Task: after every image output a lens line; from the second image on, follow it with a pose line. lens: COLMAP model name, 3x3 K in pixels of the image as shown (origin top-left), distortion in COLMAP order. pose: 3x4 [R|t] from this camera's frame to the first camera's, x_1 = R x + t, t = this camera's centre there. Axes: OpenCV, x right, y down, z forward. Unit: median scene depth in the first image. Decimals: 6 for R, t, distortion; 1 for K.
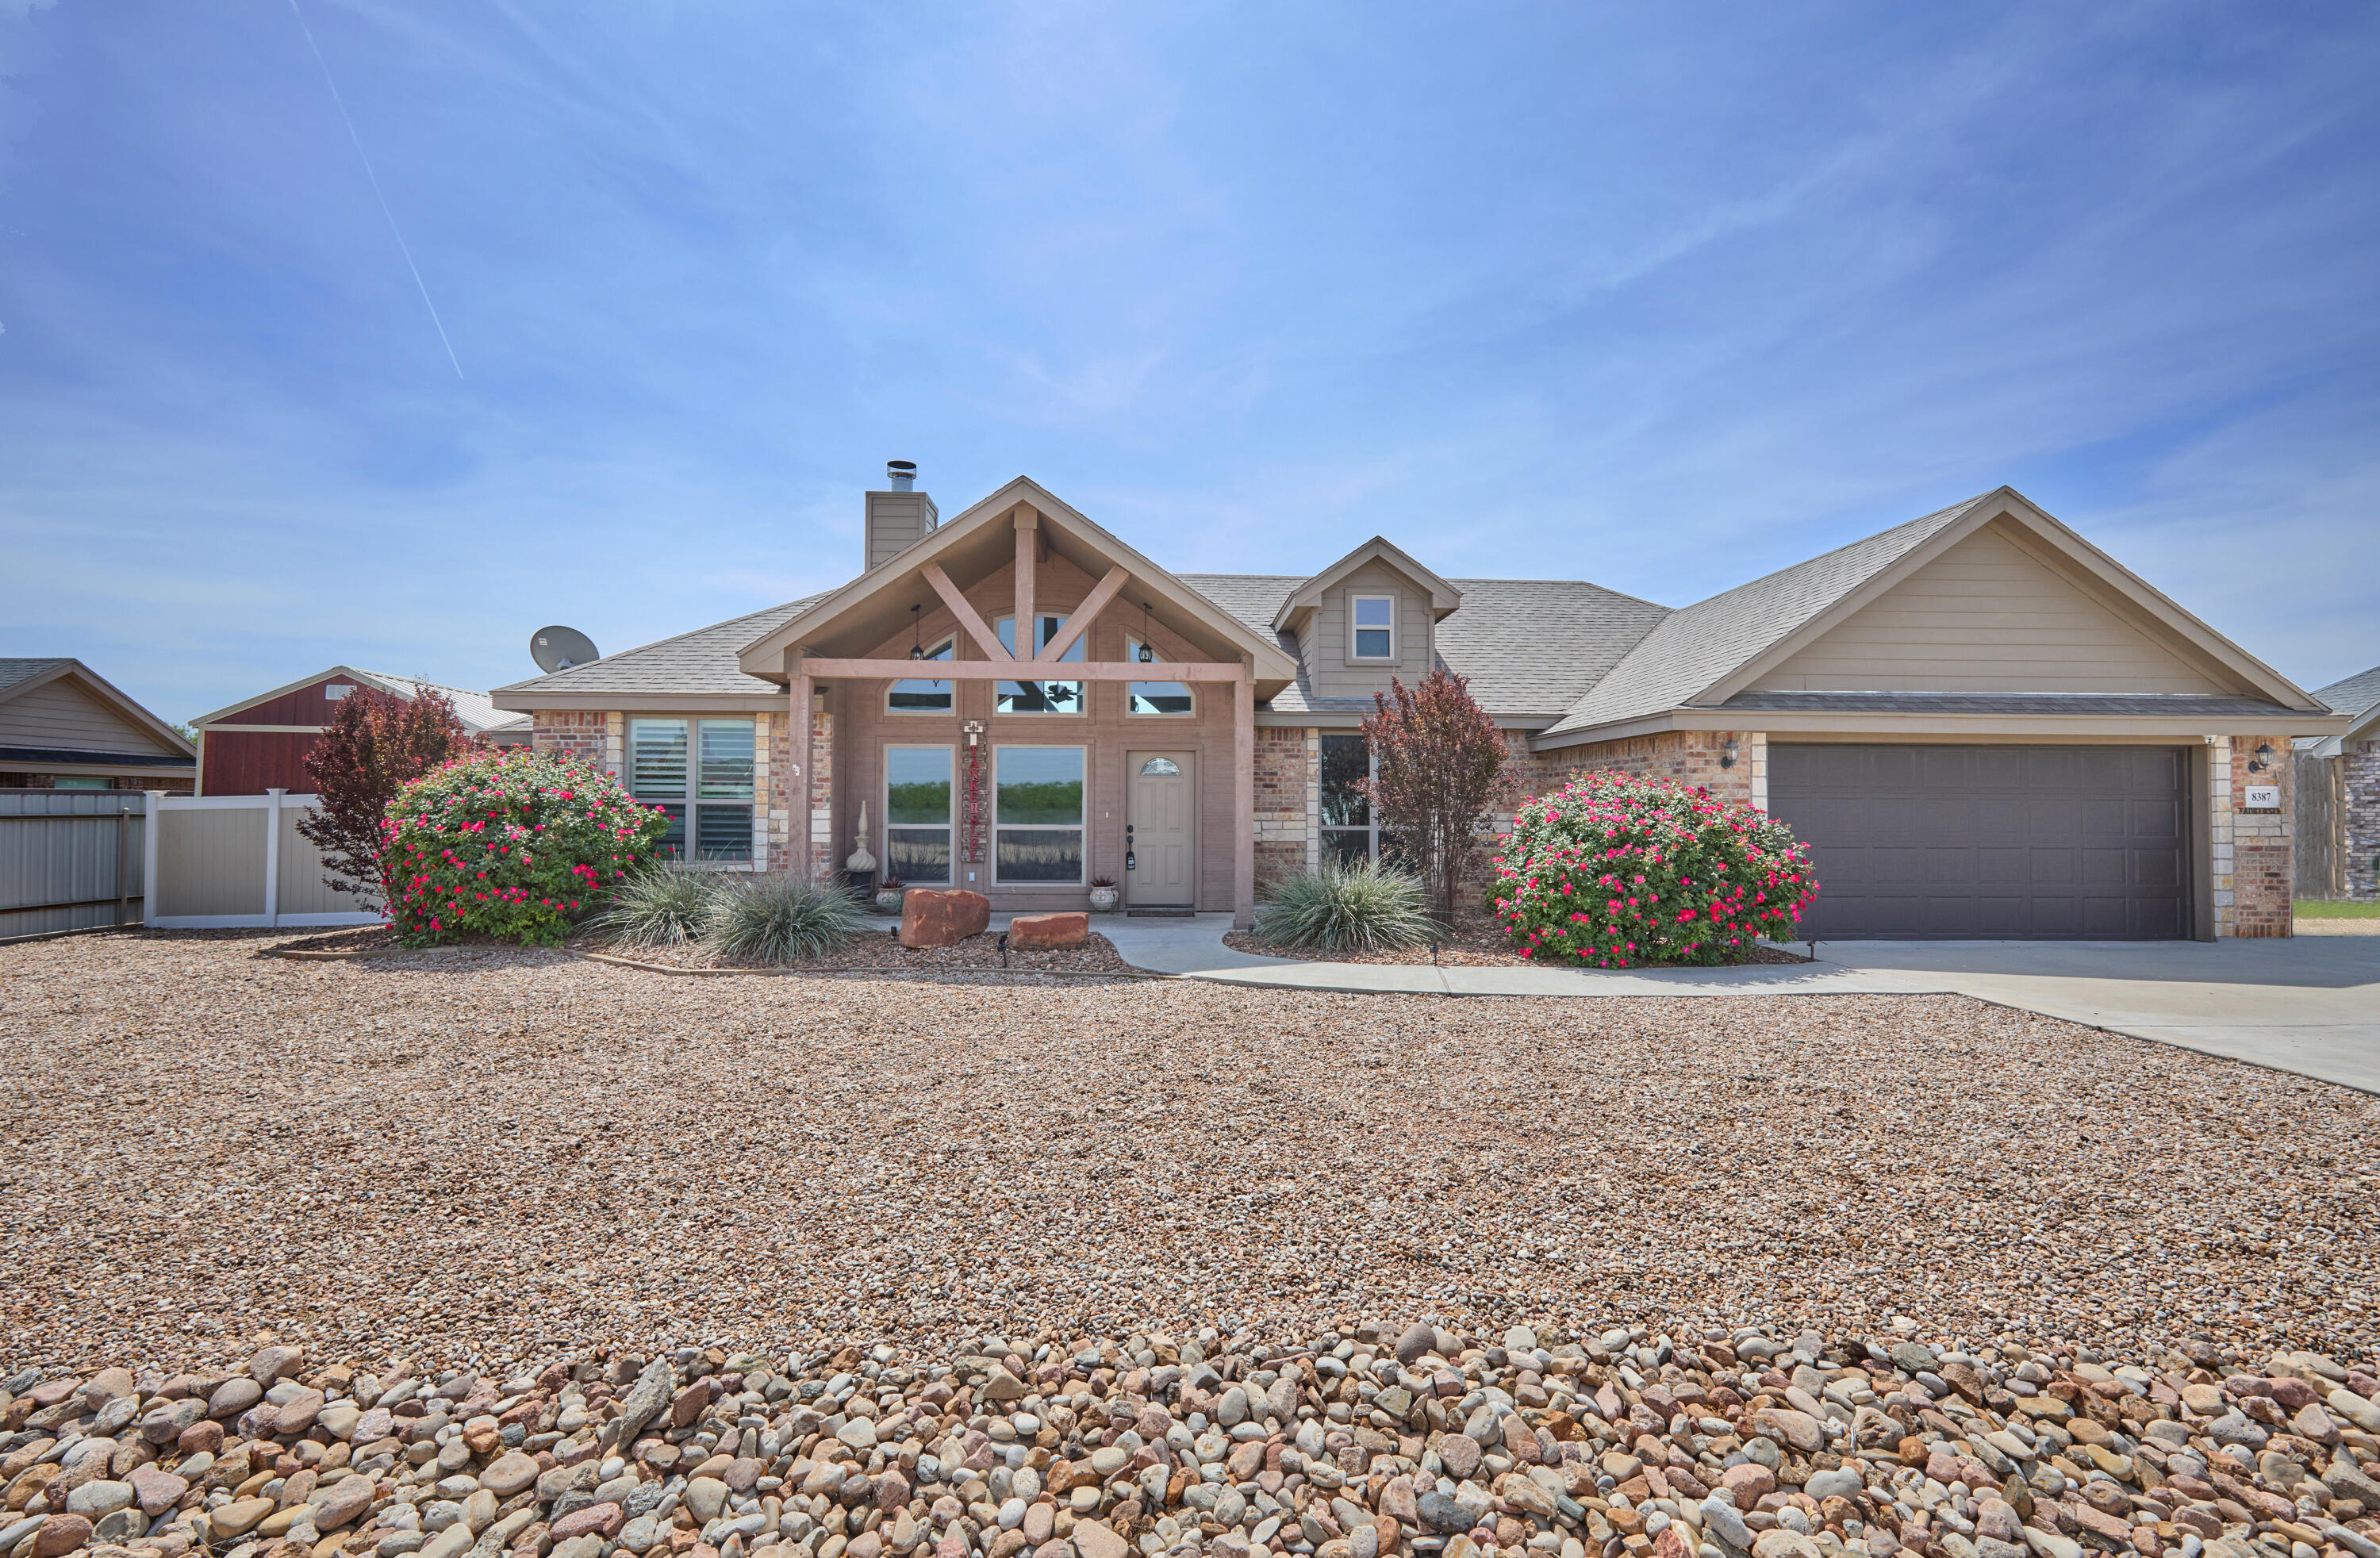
lens RADIAL K [[1047.1, 0, 1192.8], [0, 1047.1, 779.2], [0, 0, 1]] dist [0.001490, -0.000530]
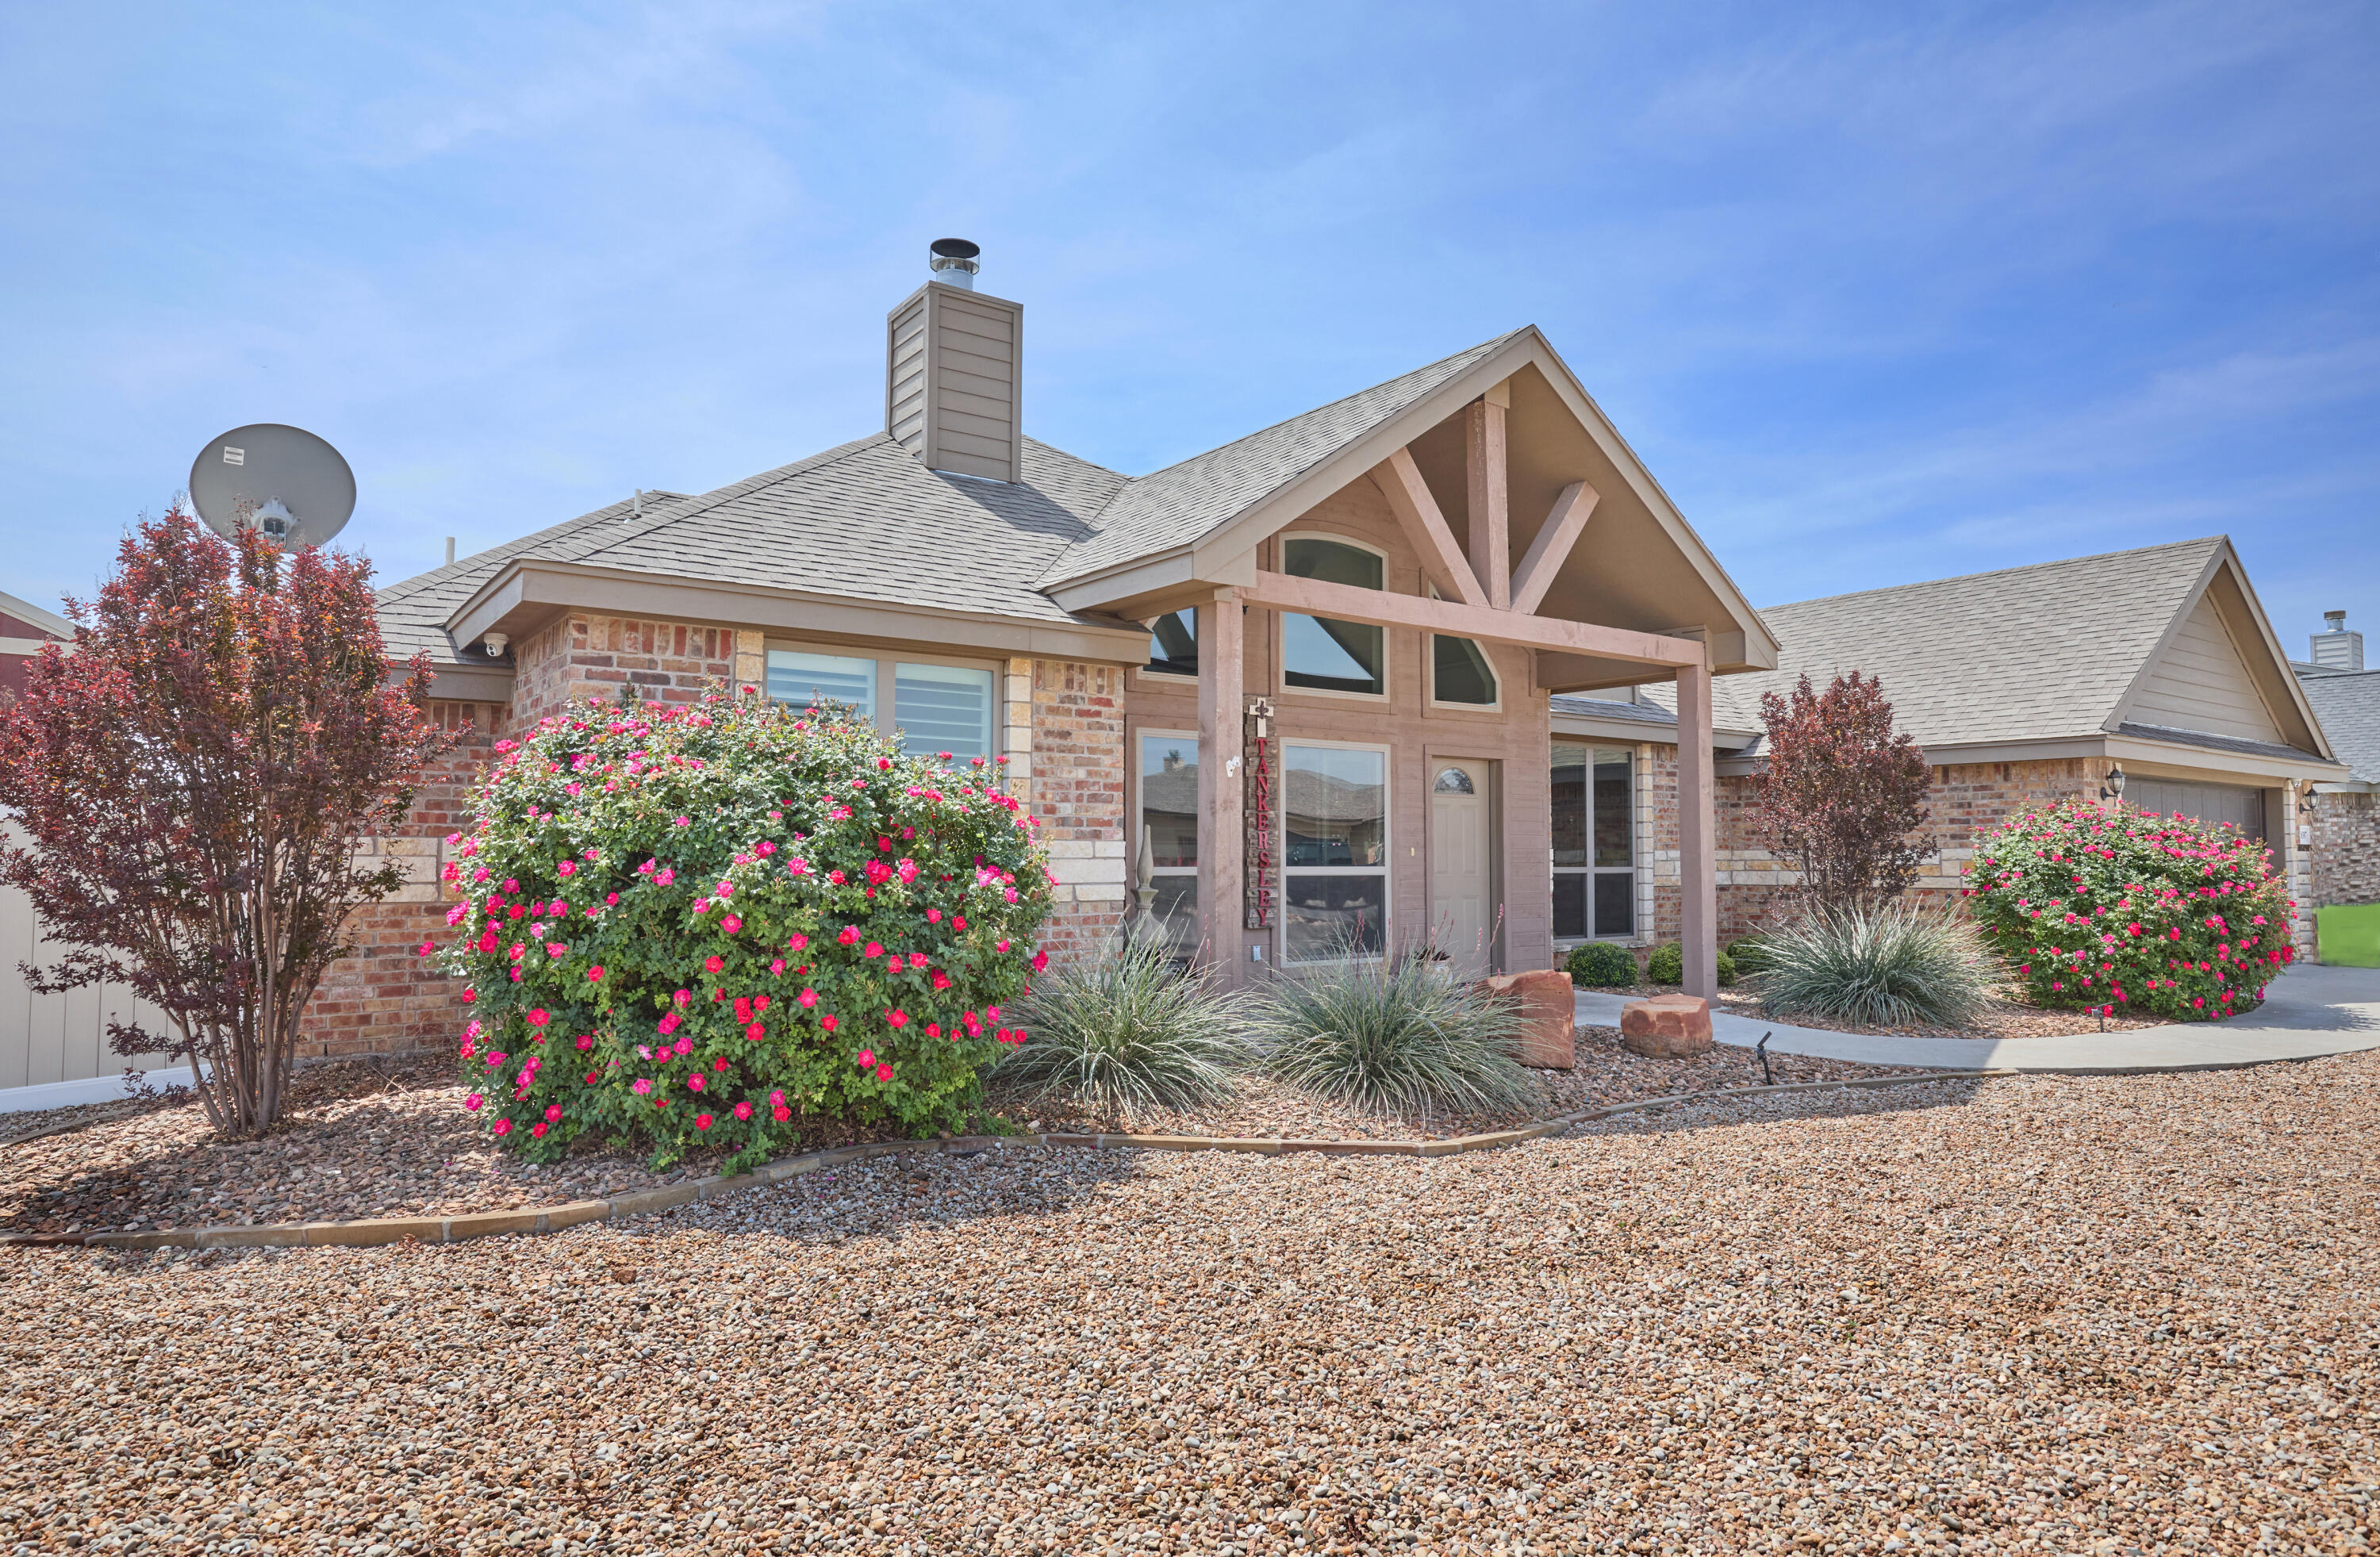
lens RADIAL K [[1403.6, 0, 1190.0], [0, 1403.6, 778.5], [0, 0, 1]] dist [0.000710, 0.000025]
pose [[0.826090, 0.028639, 0.562811, -0.737024], [-0.014197, 0.999448, -0.030019, 0.017752], [-0.563360, 0.016809, 0.826041, 0.368107]]
